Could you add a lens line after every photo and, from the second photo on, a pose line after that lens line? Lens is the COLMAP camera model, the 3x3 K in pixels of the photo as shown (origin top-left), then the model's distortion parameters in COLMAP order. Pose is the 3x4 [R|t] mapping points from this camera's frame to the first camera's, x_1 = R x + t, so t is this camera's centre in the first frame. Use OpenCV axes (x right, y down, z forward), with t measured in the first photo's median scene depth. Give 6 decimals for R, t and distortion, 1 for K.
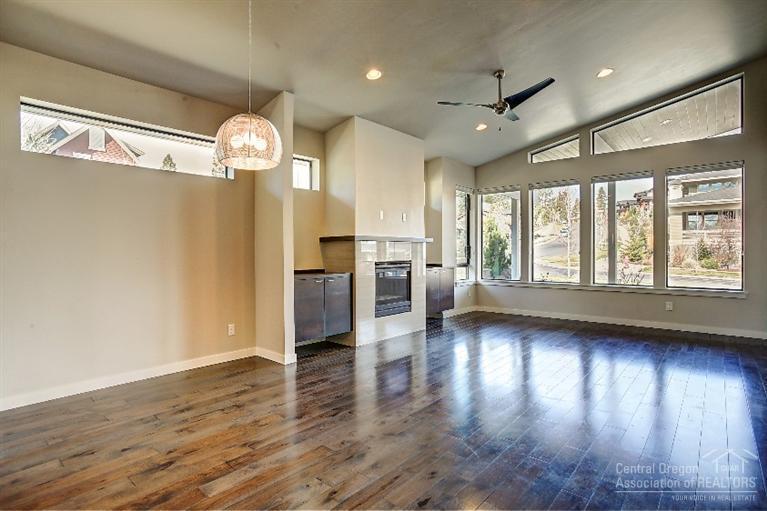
lens RADIAL K [[424.7, 0, 383.5], [0, 424.7, 255.5], [0, 0, 1]] dist [0.002029, 0.000417]
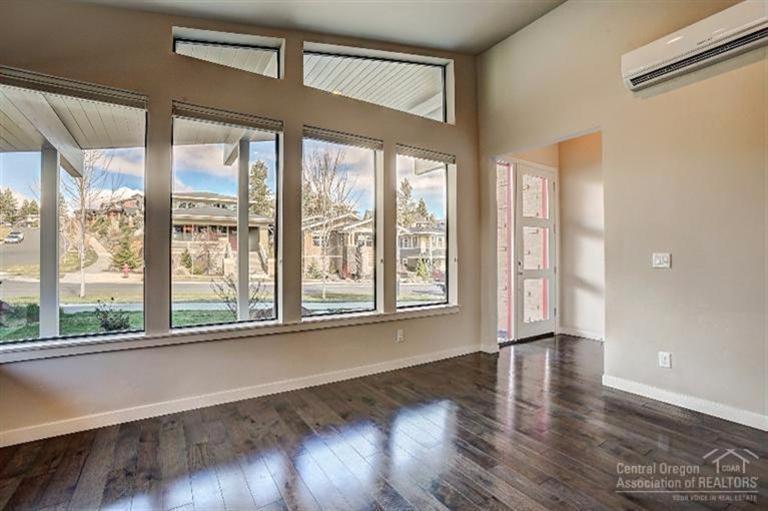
lens RADIAL K [[352.1, 0, 384.0], [0, 352.1, 255.5], [0, 0, 1]] dist [-0.003027, -0.000294]
pose [[0.324114, 0.008446, 0.945980, 0.075770], [0.012665, 0.999832, -0.013266, -0.003515], [-0.945933, 0.016281, 0.323953, 0.617465]]
